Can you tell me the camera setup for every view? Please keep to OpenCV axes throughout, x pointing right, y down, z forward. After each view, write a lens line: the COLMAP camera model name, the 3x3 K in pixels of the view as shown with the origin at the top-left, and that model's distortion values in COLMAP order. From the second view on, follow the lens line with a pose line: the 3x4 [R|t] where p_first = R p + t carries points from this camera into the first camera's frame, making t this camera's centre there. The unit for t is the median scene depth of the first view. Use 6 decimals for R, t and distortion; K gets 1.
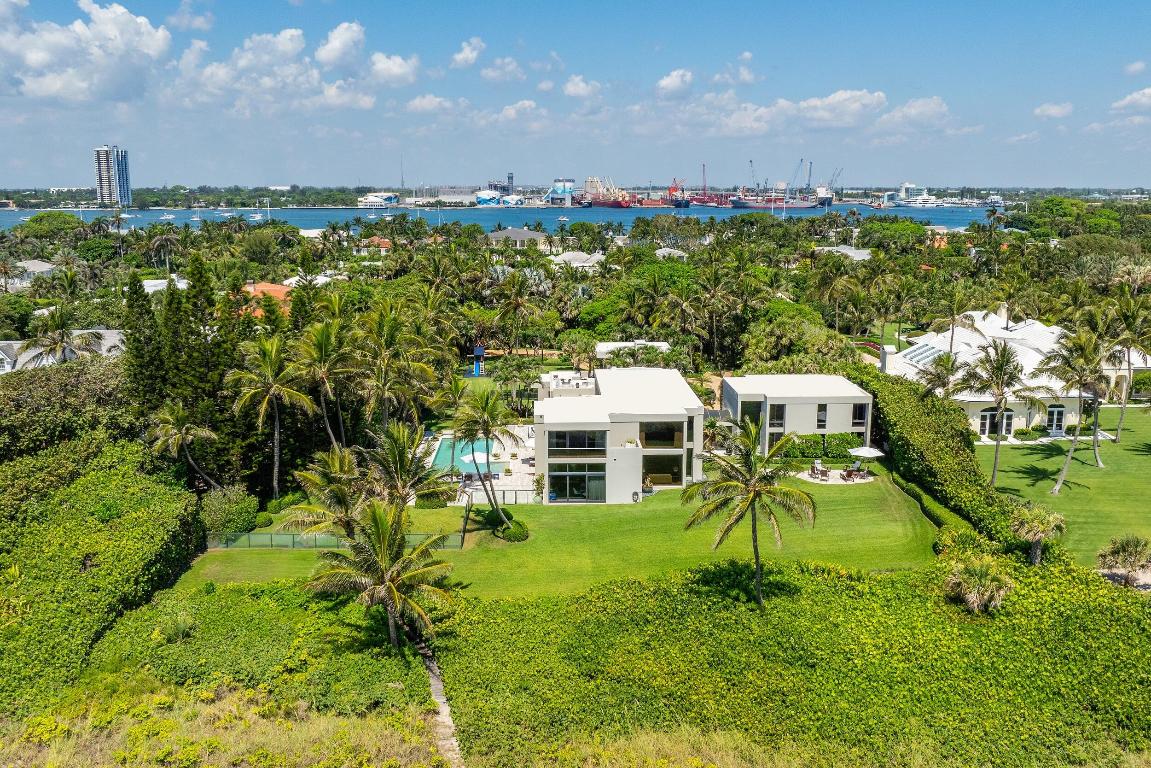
lens RADIAL K [[966.1, 0, 575.5], [0, 966.1, 384.0], [0, 0, 1]] dist [-0.016336, -0.012600]
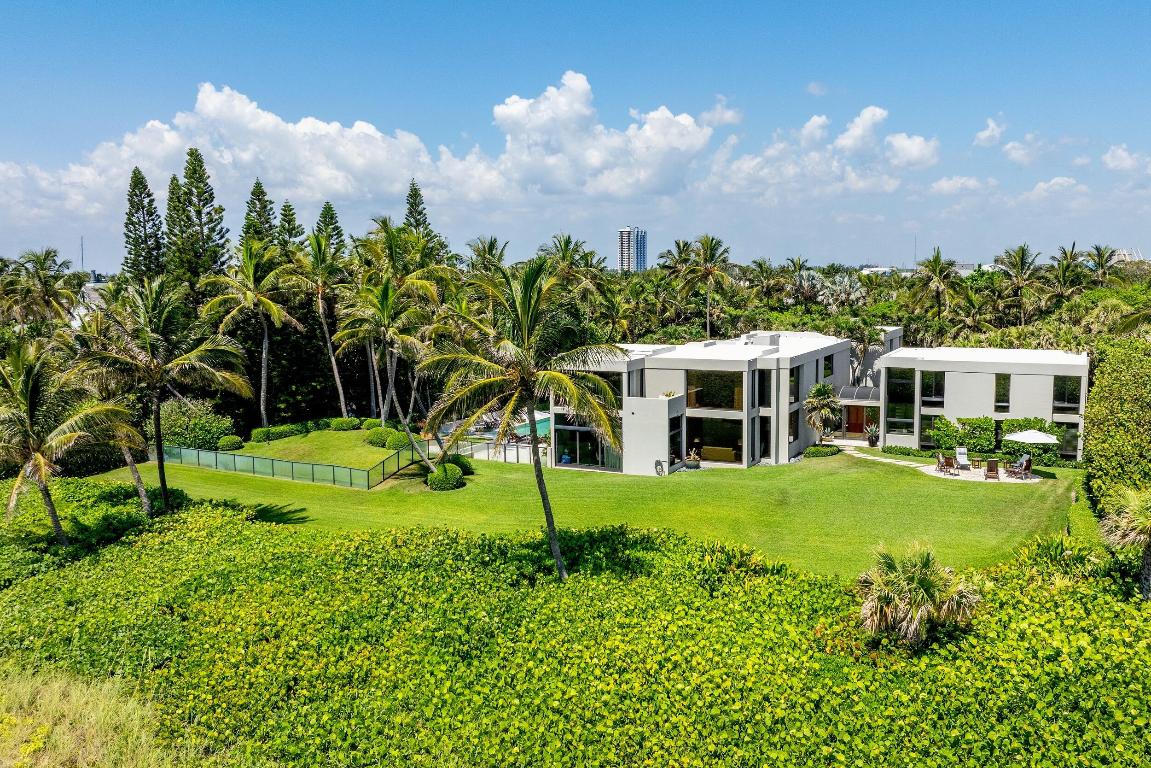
lens RADIAL K [[961.0, 0, 624.1], [0, 961.0, 386.6], [0, 0, 1]] dist [-0.004672, -0.009613]
pose [[0.889556, 0.046123, -0.454491, 0.323093], [-0.083182, 0.994612, -0.061875, 0.091100], [0.449188, 0.092847, 0.888600, 0.298903]]
